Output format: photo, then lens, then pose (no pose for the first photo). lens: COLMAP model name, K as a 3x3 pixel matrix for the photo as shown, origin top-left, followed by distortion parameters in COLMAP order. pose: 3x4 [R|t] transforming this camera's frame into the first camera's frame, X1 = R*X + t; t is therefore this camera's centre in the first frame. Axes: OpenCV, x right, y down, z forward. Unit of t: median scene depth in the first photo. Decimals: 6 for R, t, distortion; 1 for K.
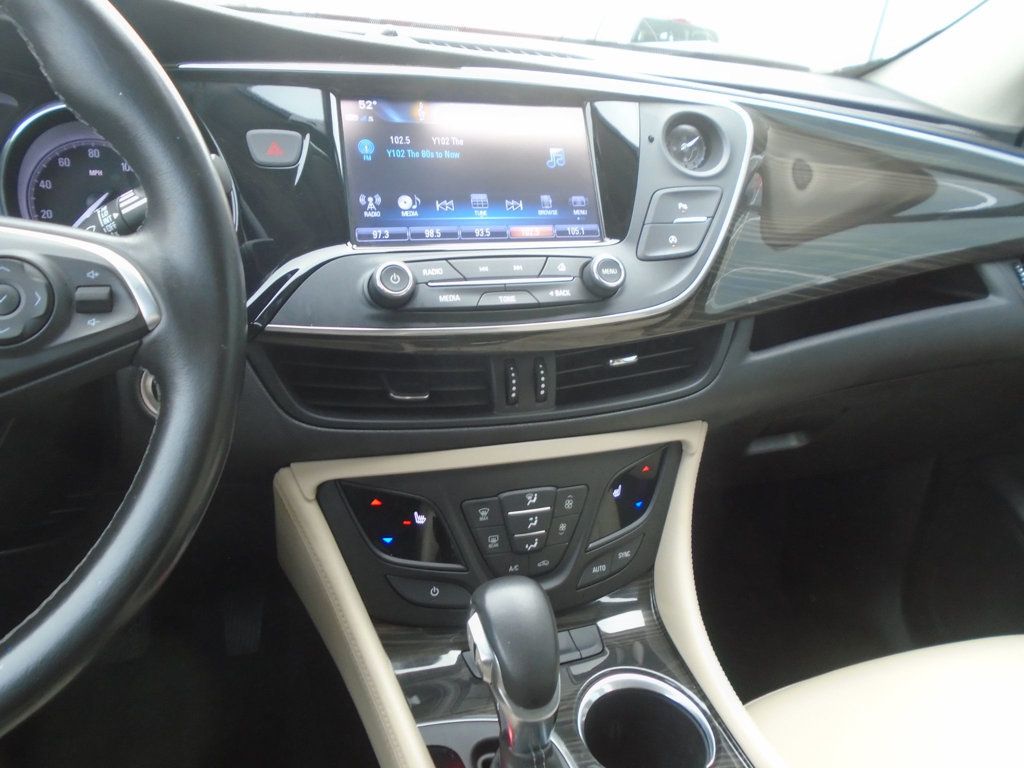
lens RADIAL K [[783.9, 0, 508.5], [0, 783.9, 385.2], [0, 0, 1]] dist [-0.012103, -0.005636]
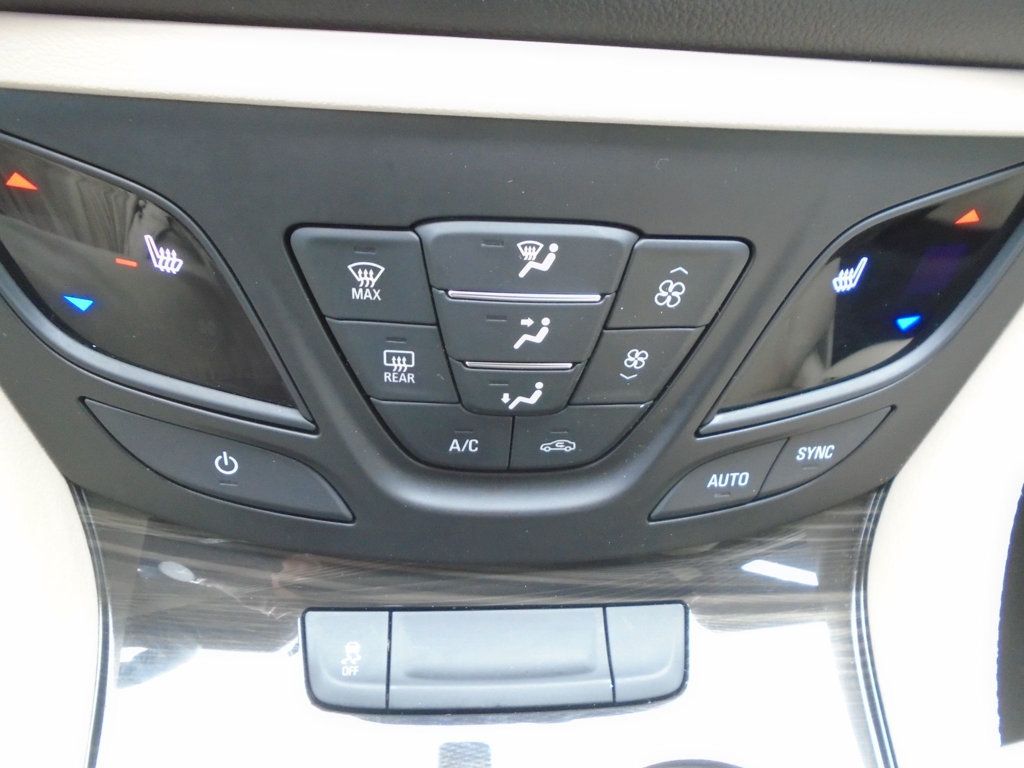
lens RADIAL K [[783.9, 0, 512.9], [0, 783.9, 383.1], [0, 0, 1]] dist [-0.012103, -0.005636]
pose [[0.953752, 0.224155, -0.200278, 0.088972], [-0.125211, 0.901974, 0.413238, 0.067342], [0.273275, -0.369049, 0.888326, 0.718038]]
